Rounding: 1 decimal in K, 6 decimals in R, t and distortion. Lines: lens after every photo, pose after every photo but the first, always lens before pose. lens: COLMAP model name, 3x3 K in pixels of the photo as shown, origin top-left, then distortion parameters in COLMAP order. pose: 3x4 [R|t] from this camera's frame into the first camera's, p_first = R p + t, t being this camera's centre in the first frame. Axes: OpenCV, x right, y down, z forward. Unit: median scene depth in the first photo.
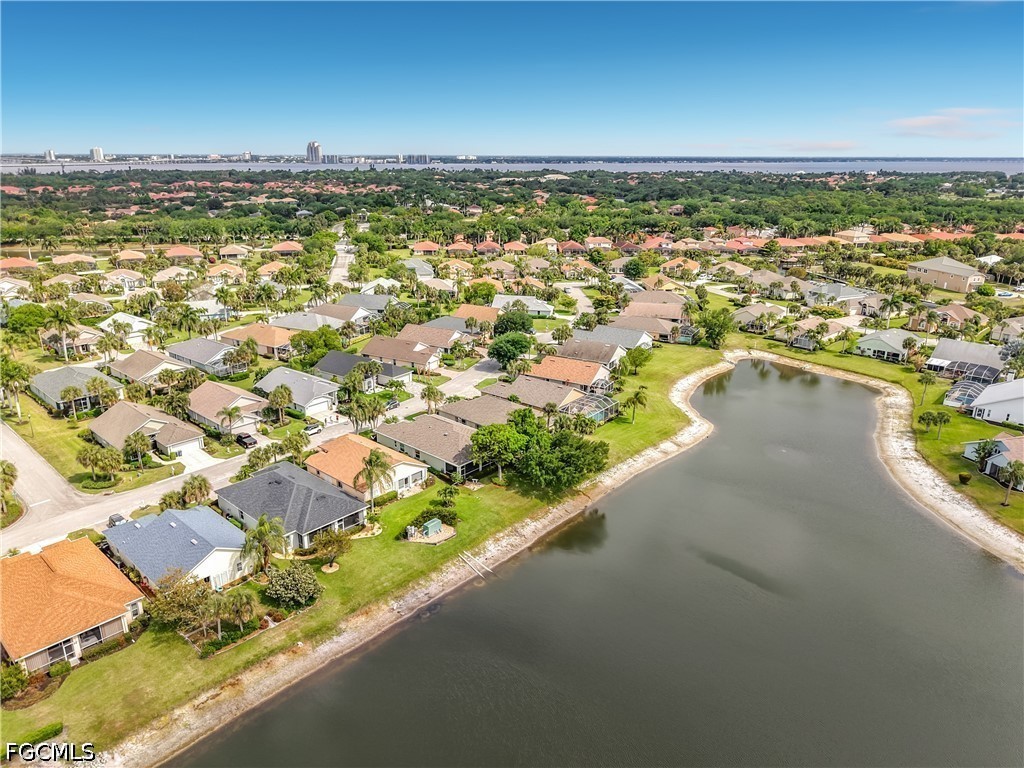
lens RADIAL K [[696.7, 0, 512.0], [0, 696.7, 384.0], [0, 0, 1]] dist [-0.002357, -0.004066]
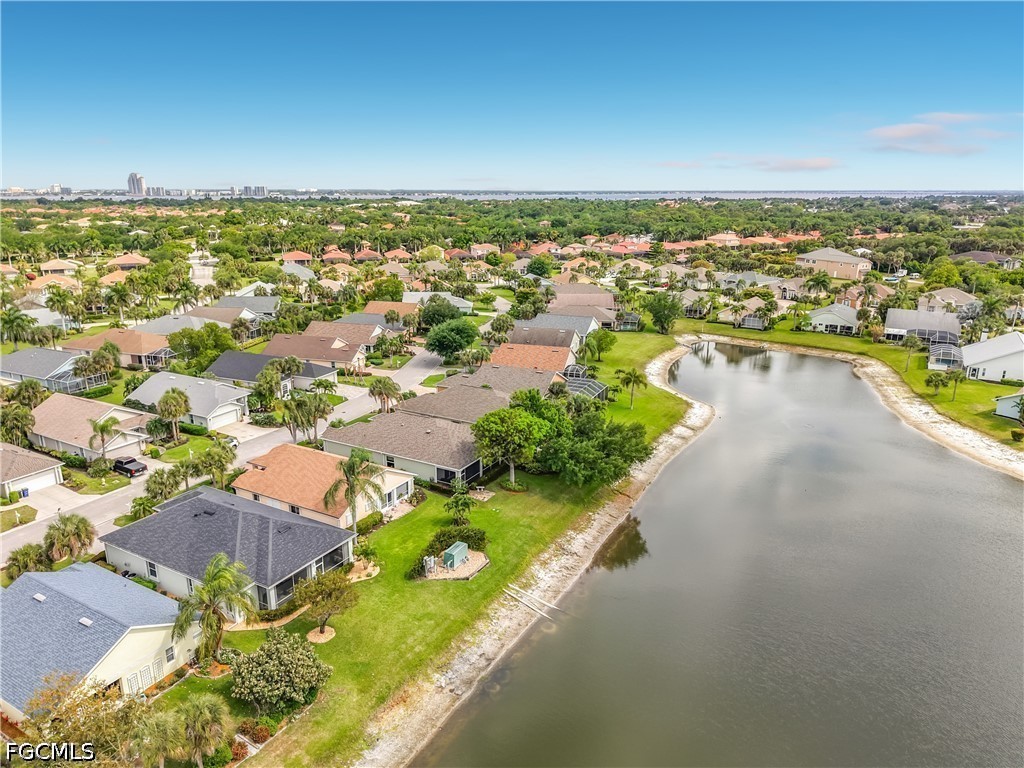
lens RADIAL K [[696.7, 0, 512.0], [0, 696.7, 384.0], [0, 0, 1]] dist [-0.002357, -0.004066]
pose [[0.976198, -0.063363, 0.207419, -0.148852], [0.072568, 0.996674, -0.037066, 0.052510], [-0.204381, 0.051236, 0.977550, 0.240979]]
